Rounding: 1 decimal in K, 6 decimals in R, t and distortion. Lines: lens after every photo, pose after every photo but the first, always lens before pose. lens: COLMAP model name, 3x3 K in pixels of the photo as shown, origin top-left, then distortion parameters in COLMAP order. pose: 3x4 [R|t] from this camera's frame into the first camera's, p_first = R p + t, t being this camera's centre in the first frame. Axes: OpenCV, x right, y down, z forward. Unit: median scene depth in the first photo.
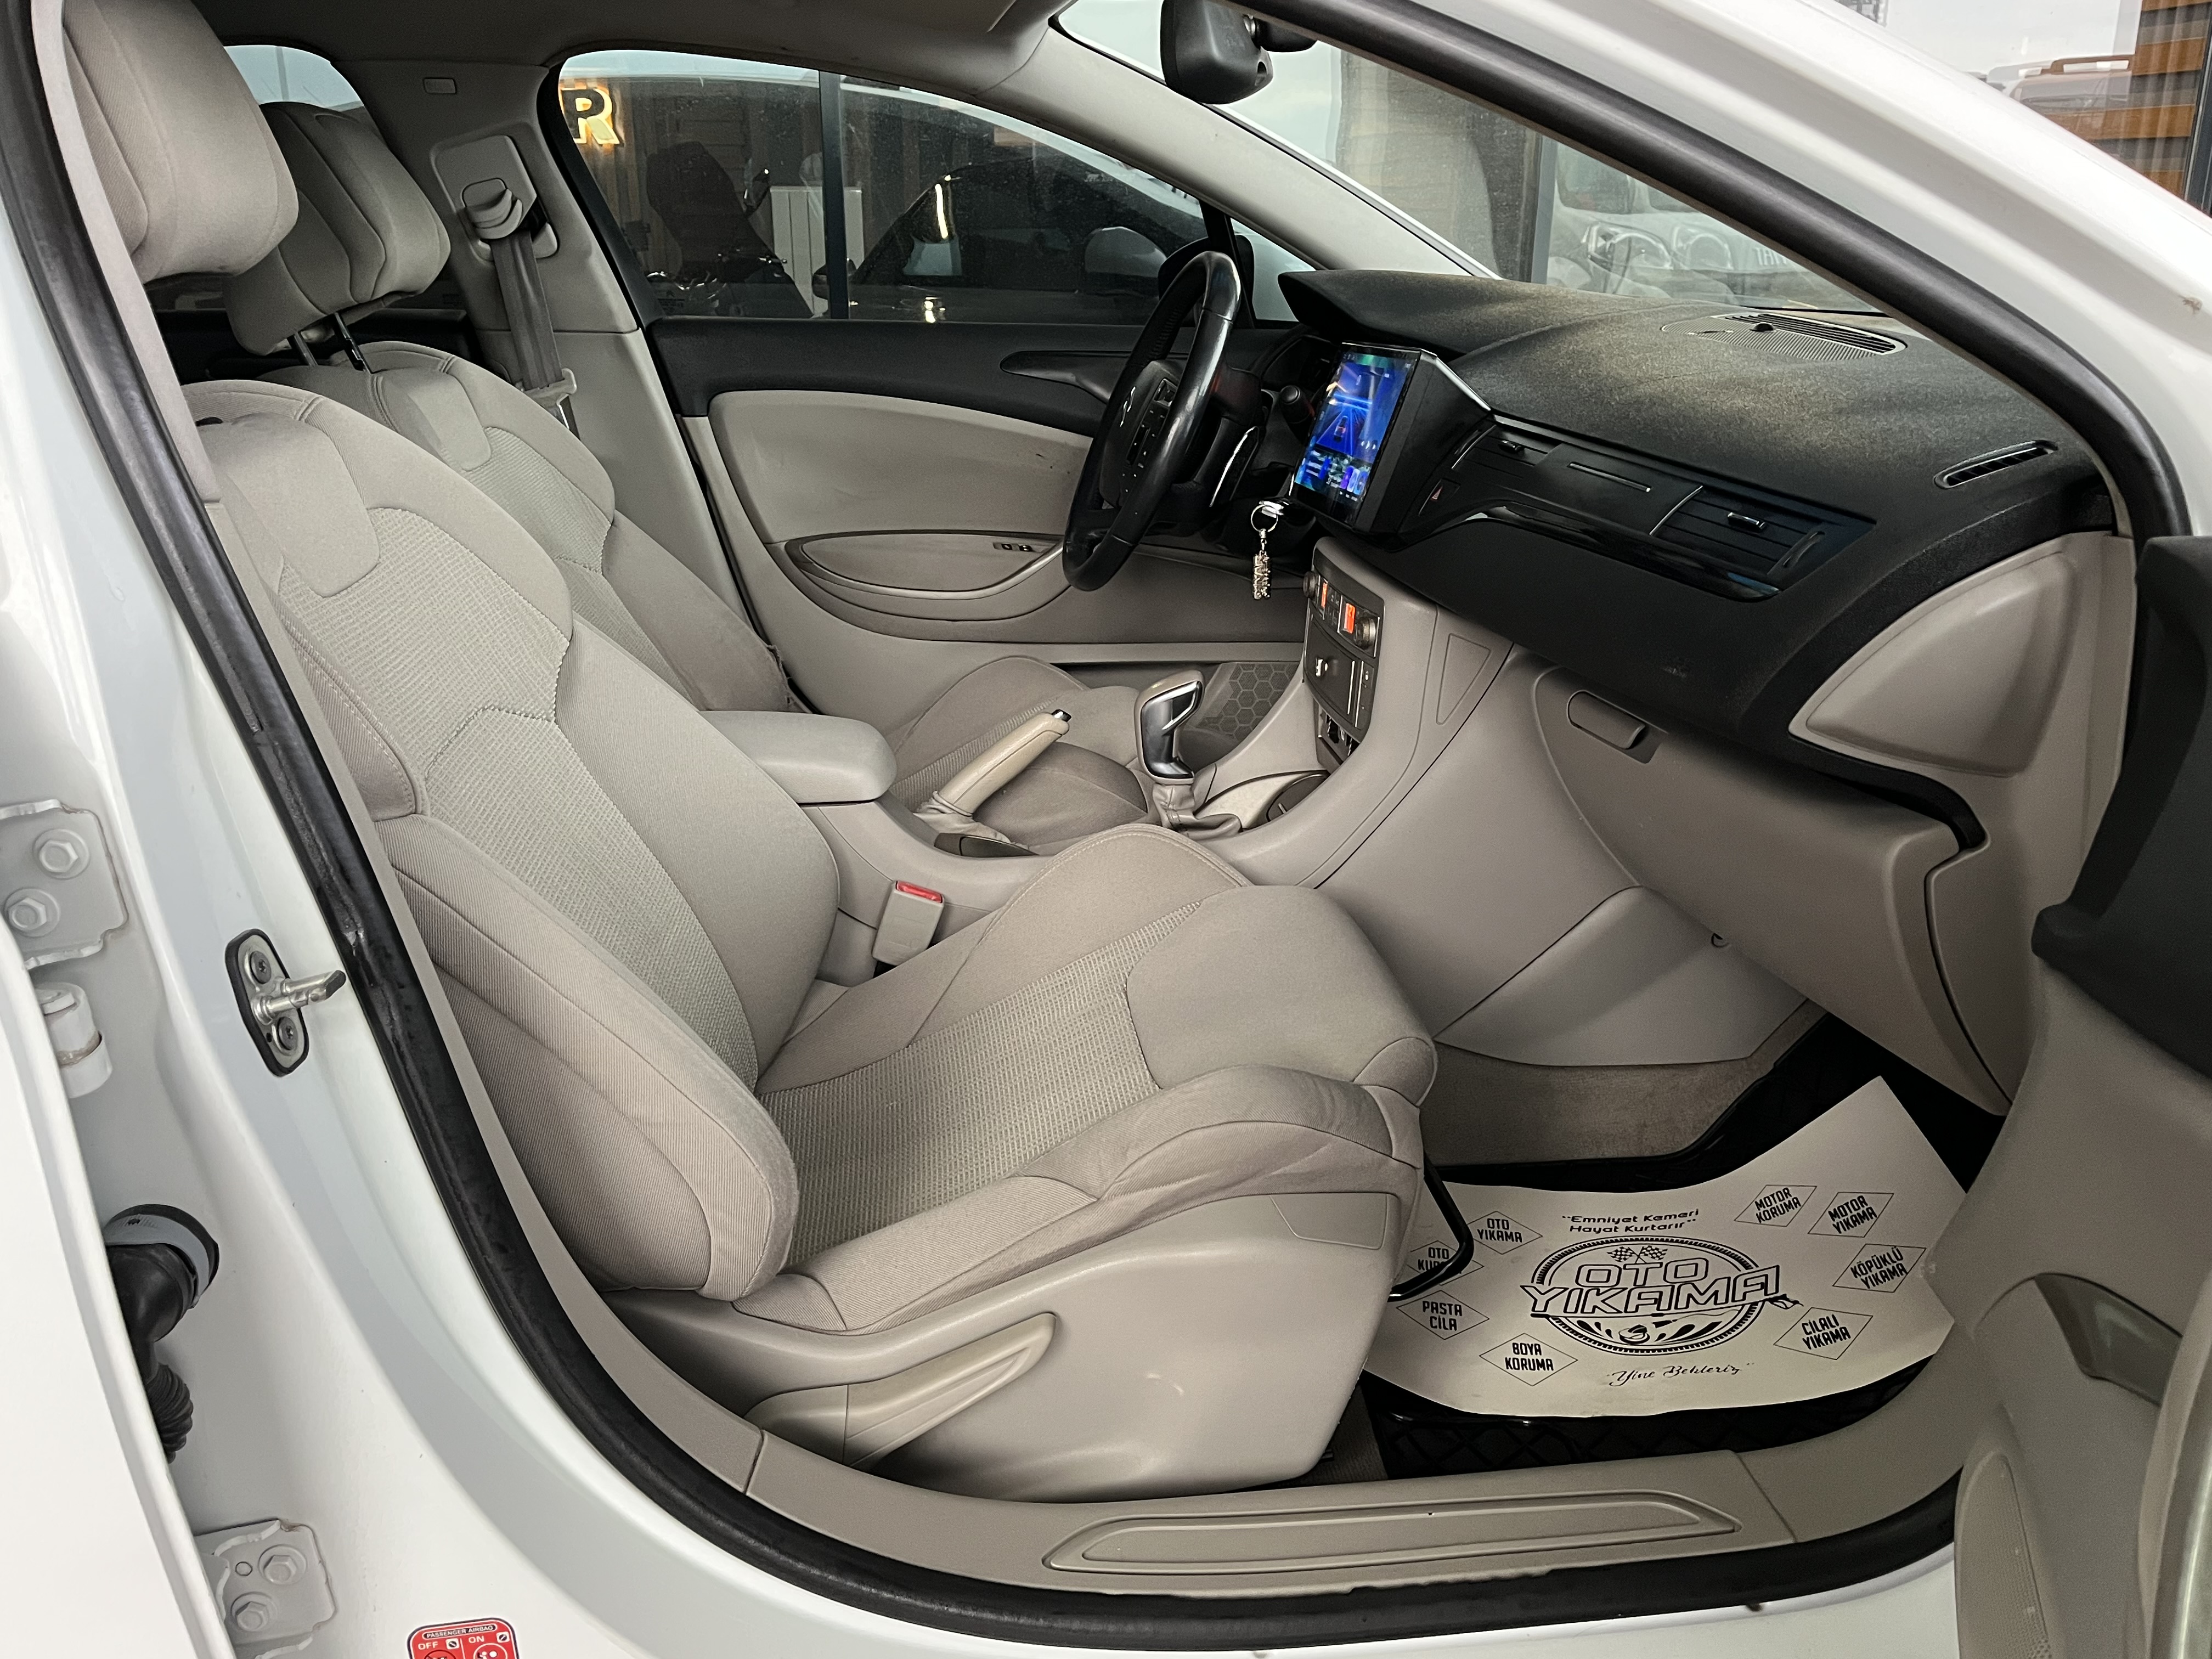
lens RADIAL K [[1720.6, 0, 1118.3], [0, 1720.6, 859.7], [0, 0, 1]] dist [0.052521, -0.123550]
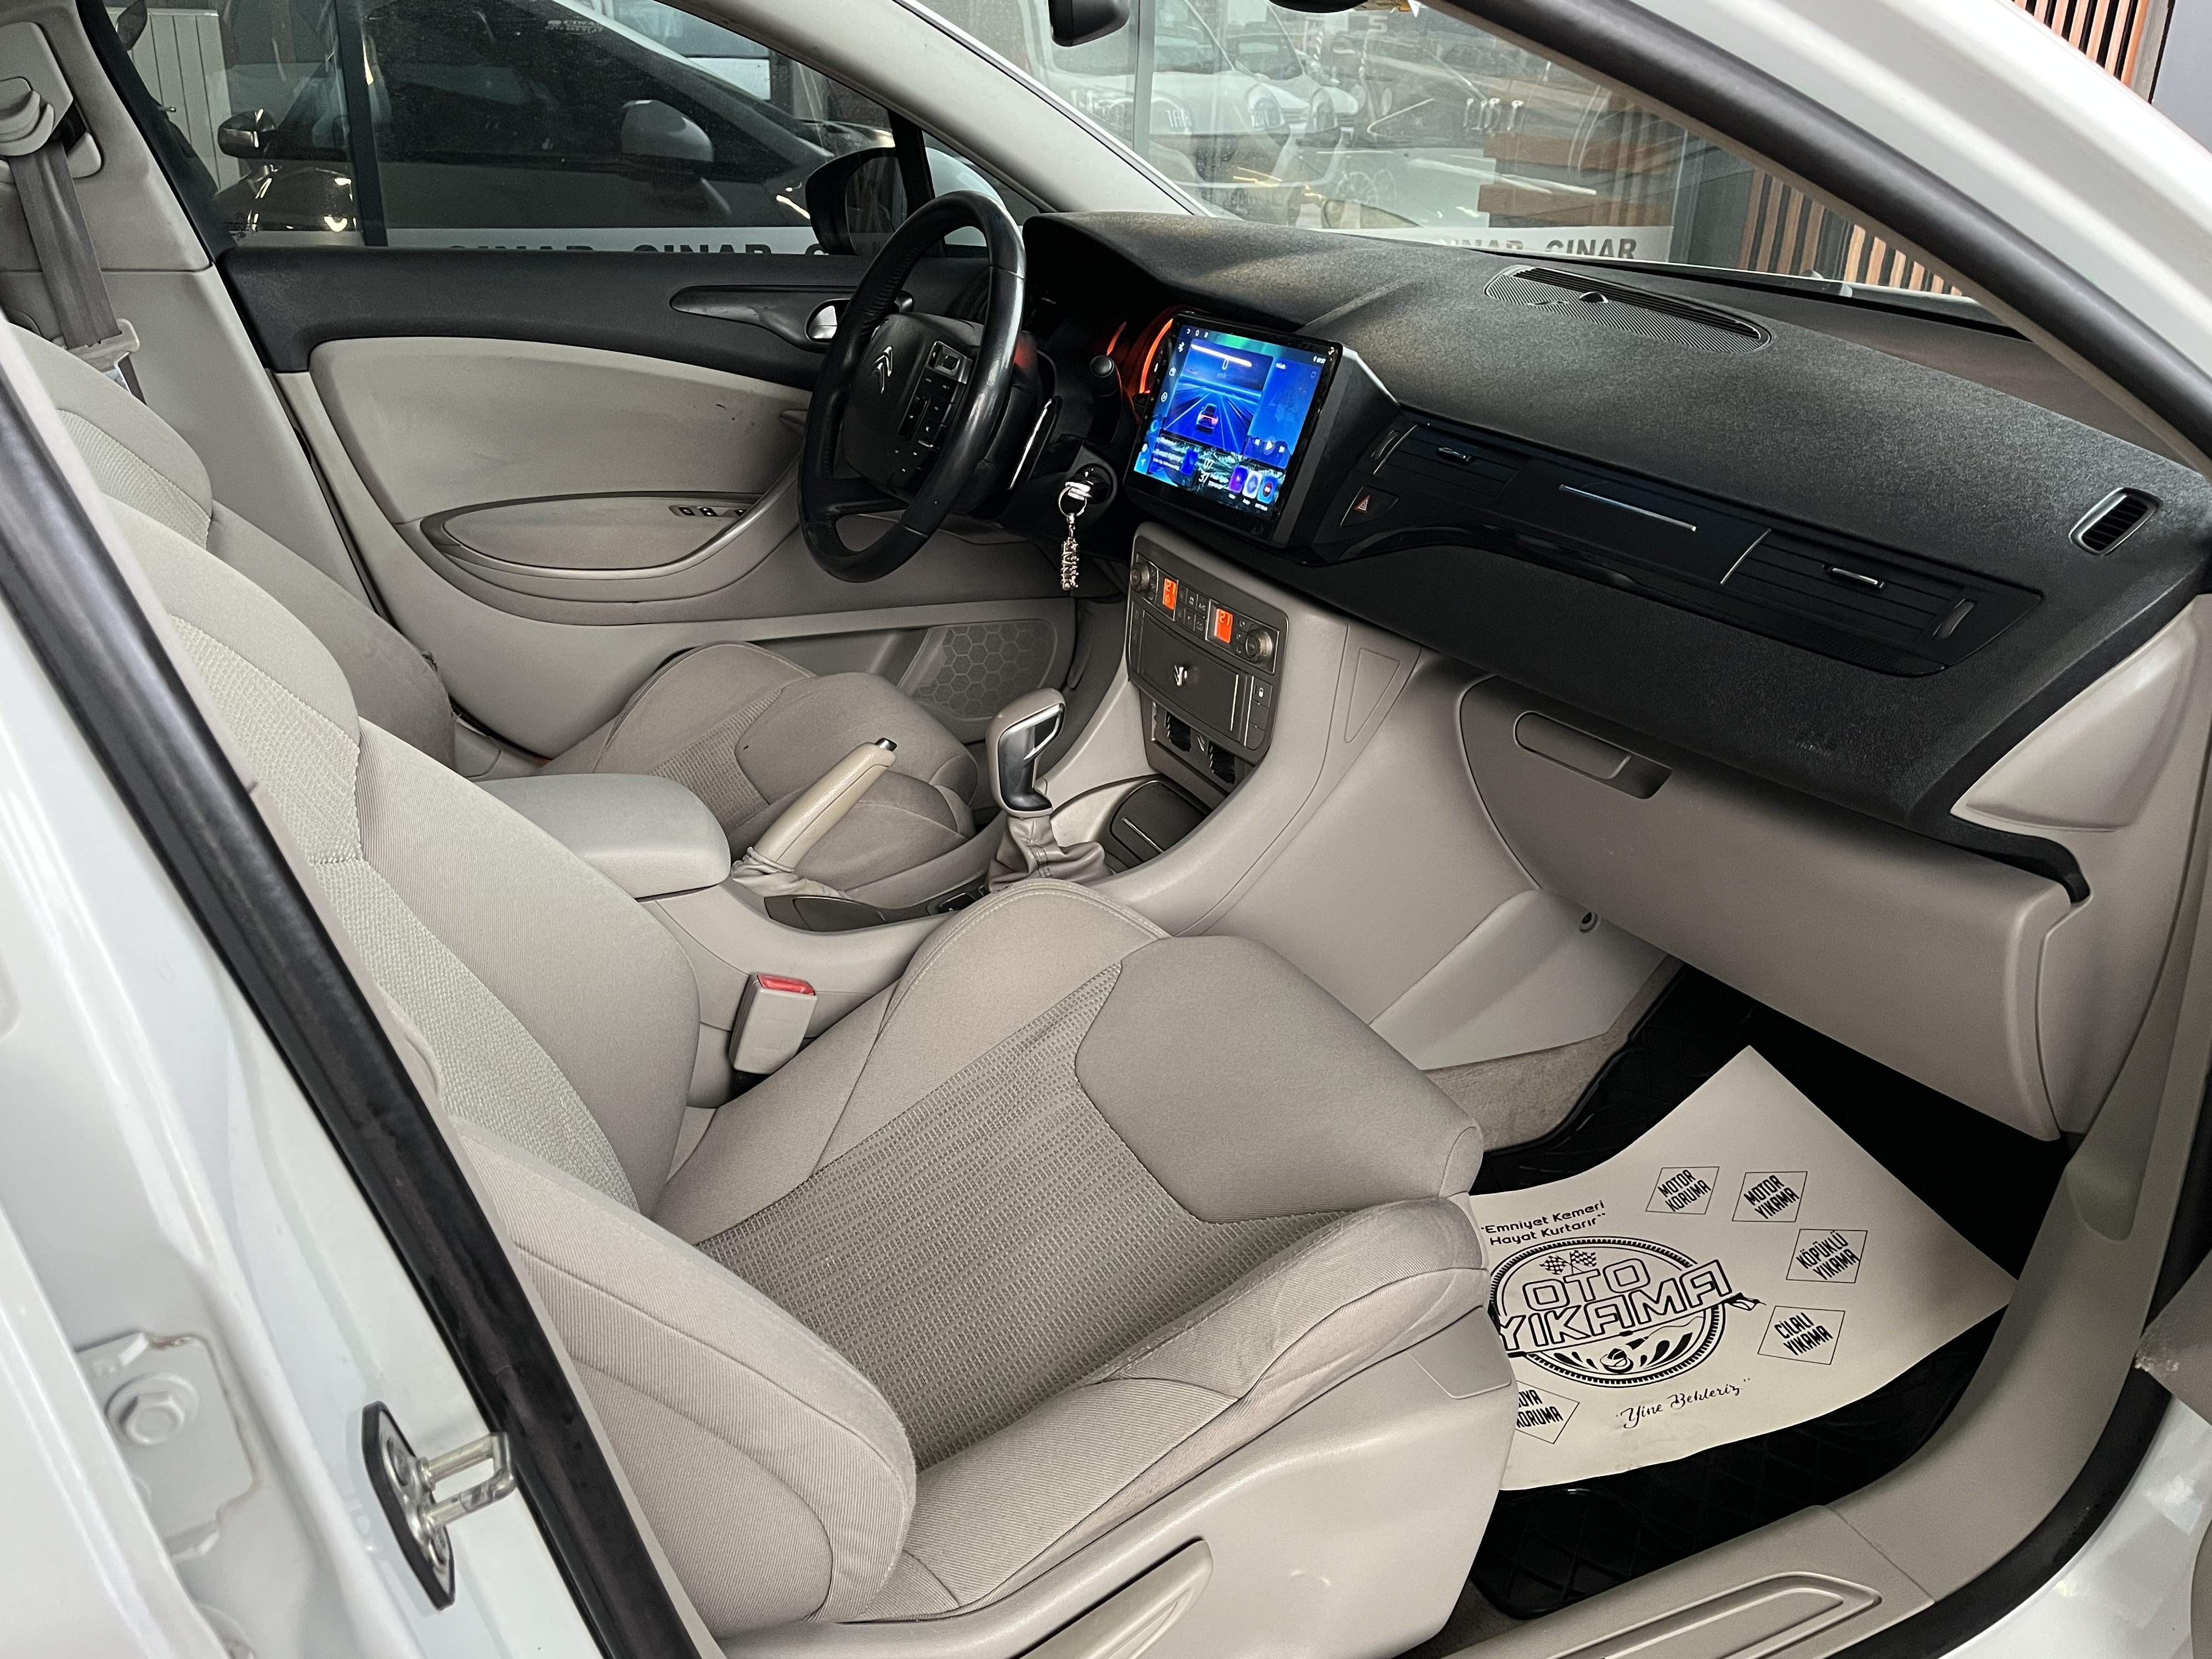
lens RADIAL K [[1728.1, 0, 1104.7], [0, 1728.1, 837.5], [0, 0, 1]] dist [0.074471, -0.124057]
pose [[0.948154, -0.101357, 0.301215, -0.219454], [0.079822, 0.993348, 0.082995, -0.113083], [-0.307624, -0.054648, 0.949937, 0.147141]]
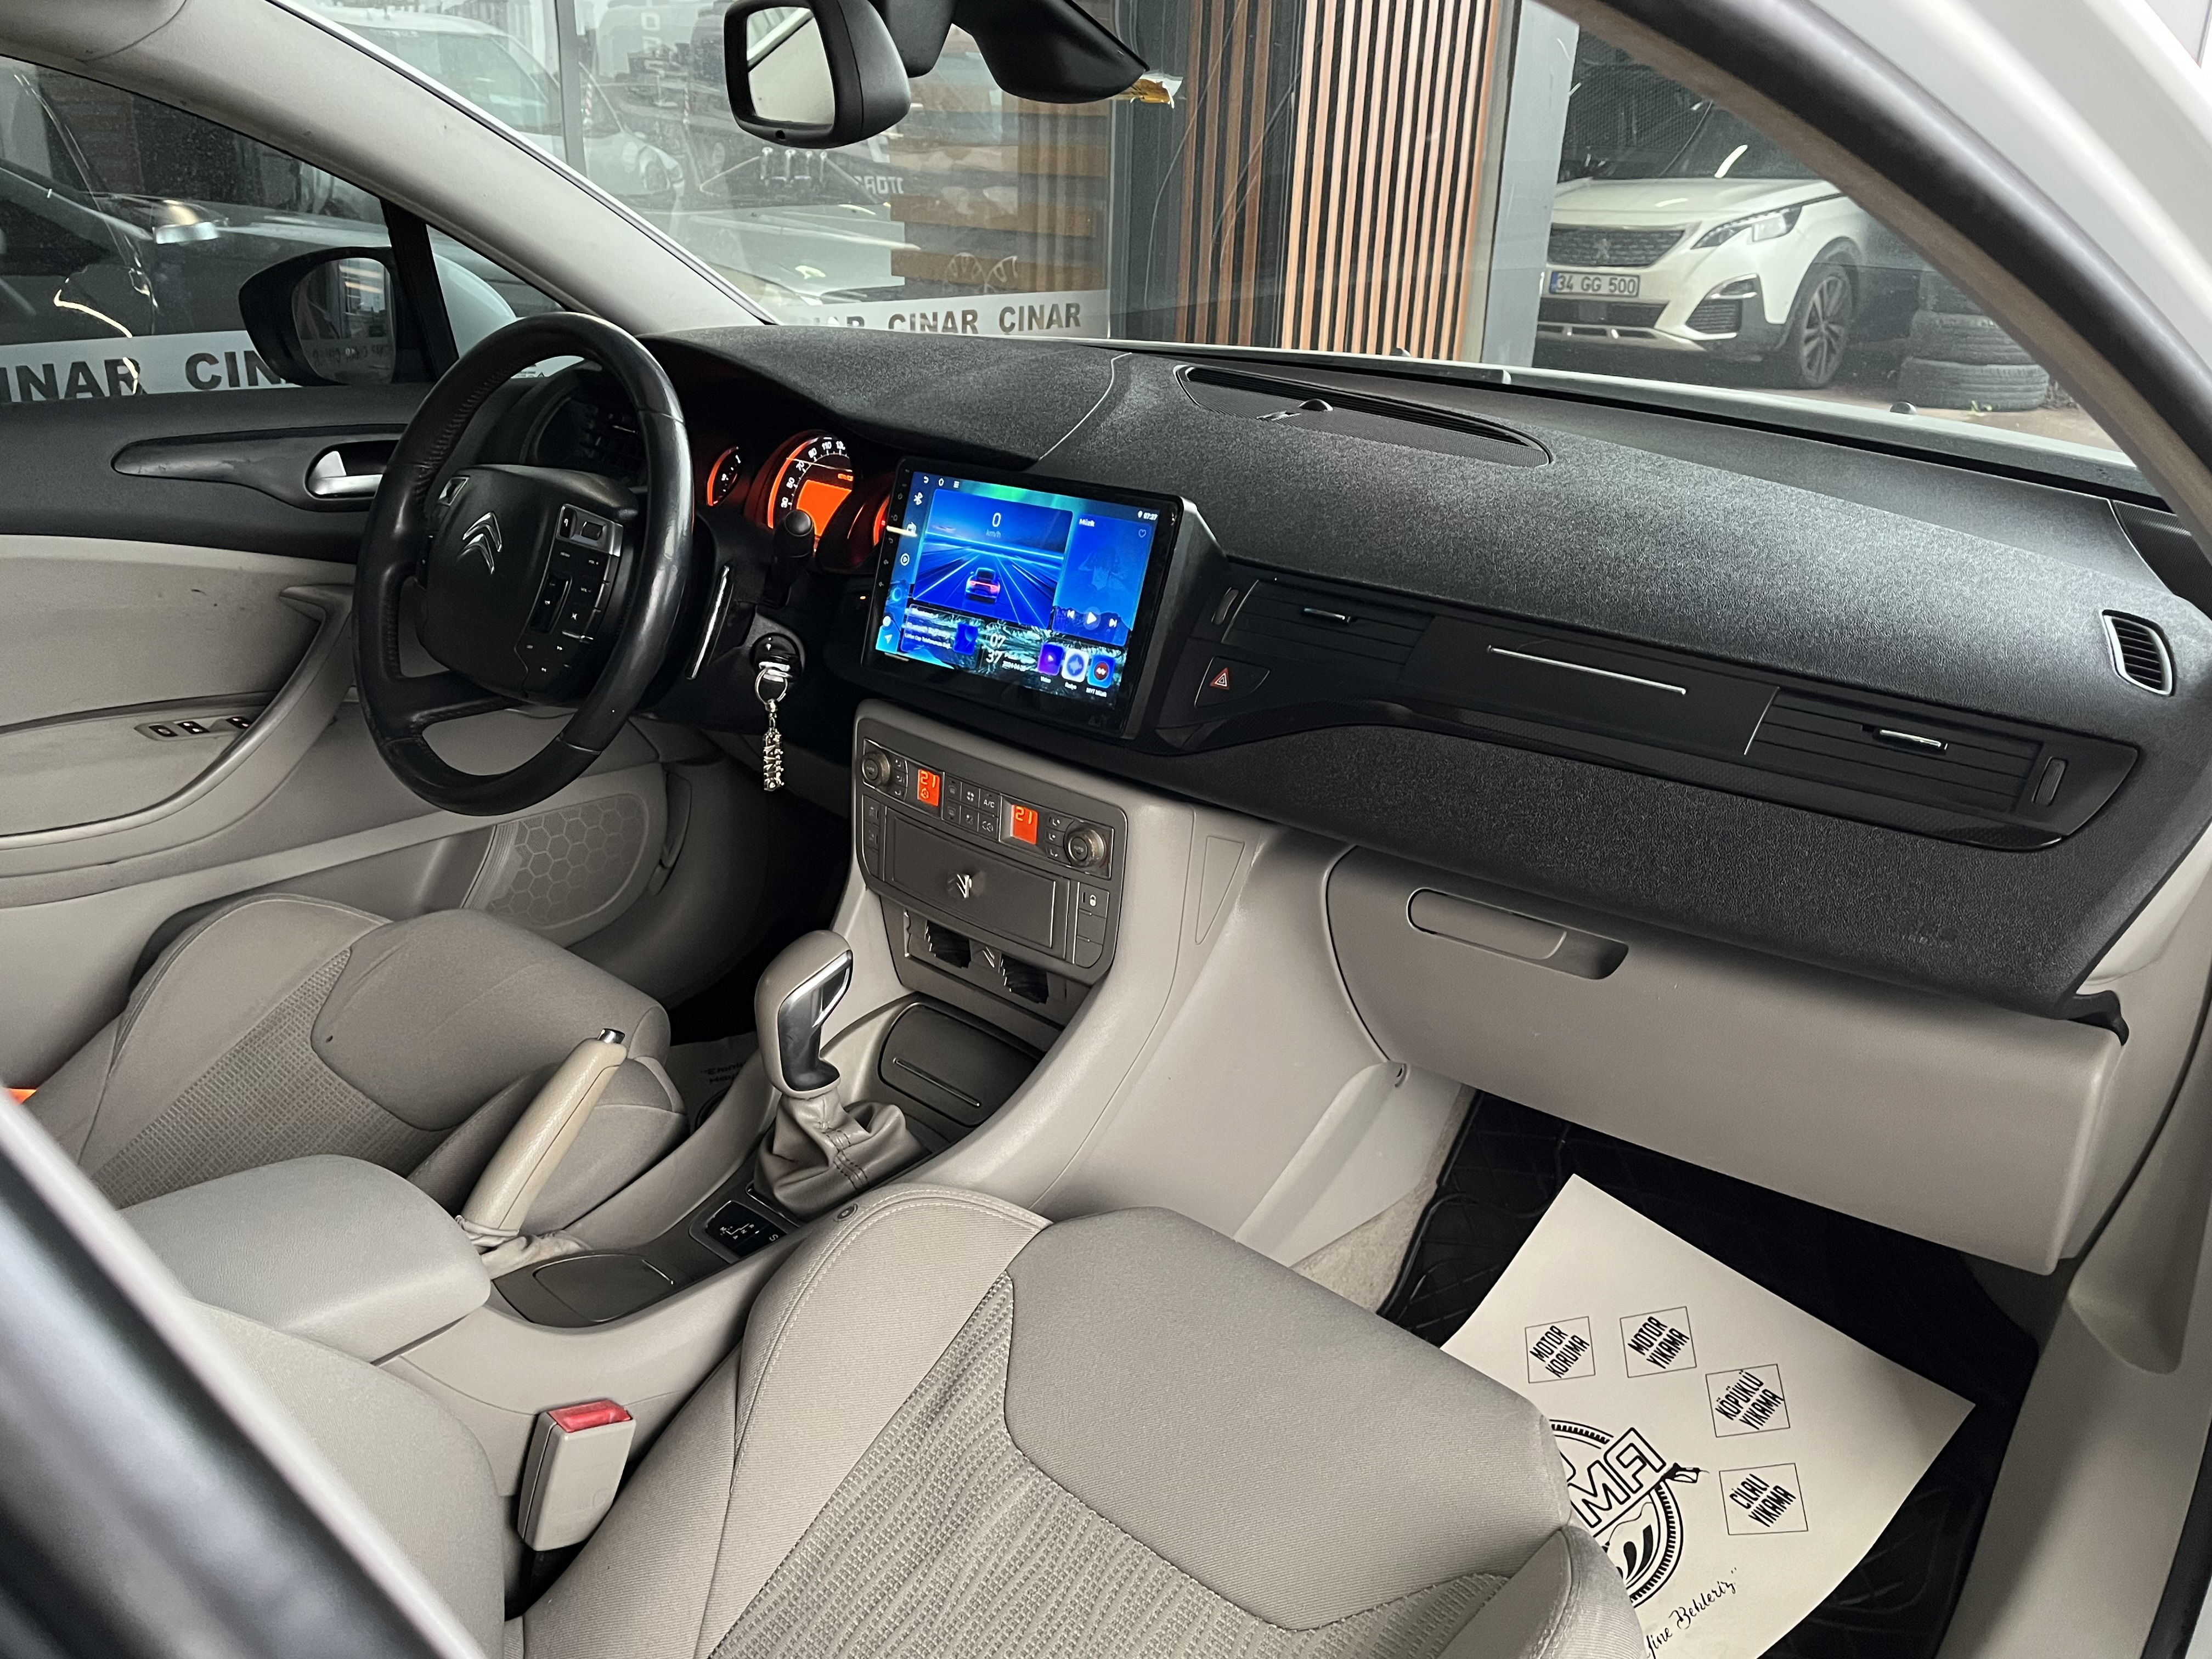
lens RADIAL K [[1743.7, 0, 1098.2], [0, 1743.7, 825.8], [0, 0, 1]] dist [0.084561, -0.128968]
pose [[0.760716, -0.219292, 0.610919, -0.320697], [0.199209, 0.974655, 0.101803, -0.217730], [-0.617760, 0.044257, 0.785121, 0.386572]]
